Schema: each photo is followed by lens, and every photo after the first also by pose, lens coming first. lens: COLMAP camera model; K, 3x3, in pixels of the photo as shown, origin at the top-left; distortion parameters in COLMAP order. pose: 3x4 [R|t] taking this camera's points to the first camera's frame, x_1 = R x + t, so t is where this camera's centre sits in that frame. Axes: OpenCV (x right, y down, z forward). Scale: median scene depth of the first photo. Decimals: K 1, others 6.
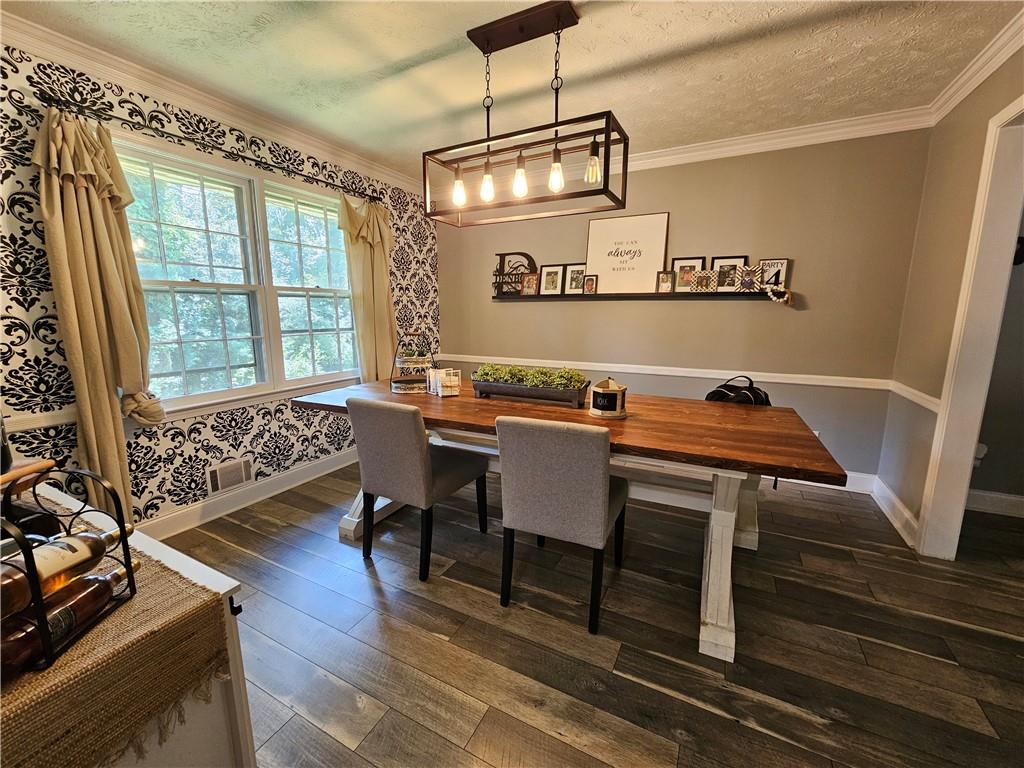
lens RADIAL K [[417.7, 0, 509.9], [0, 417.7, 385.5], [0, 0, 1]] dist [-0.003690, 0.001307]
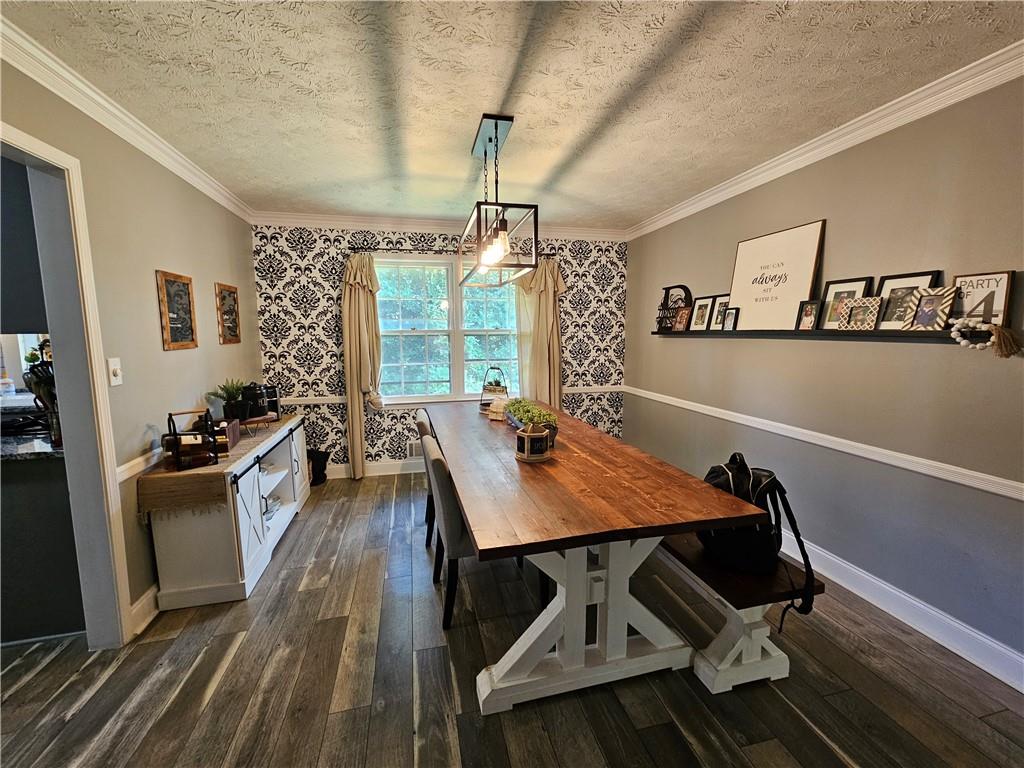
lens RADIAL K [[417.7, 0, 508.9], [0, 417.7, 383.3], [0, 0, 1]] dist [-0.003690, 0.001307]
pose [[0.654664, 0.086878, -0.750911, 0.609629], [-0.126144, 0.992000, 0.004796, -0.070886], [0.745321, 0.091583, 0.660386, 0.147322]]
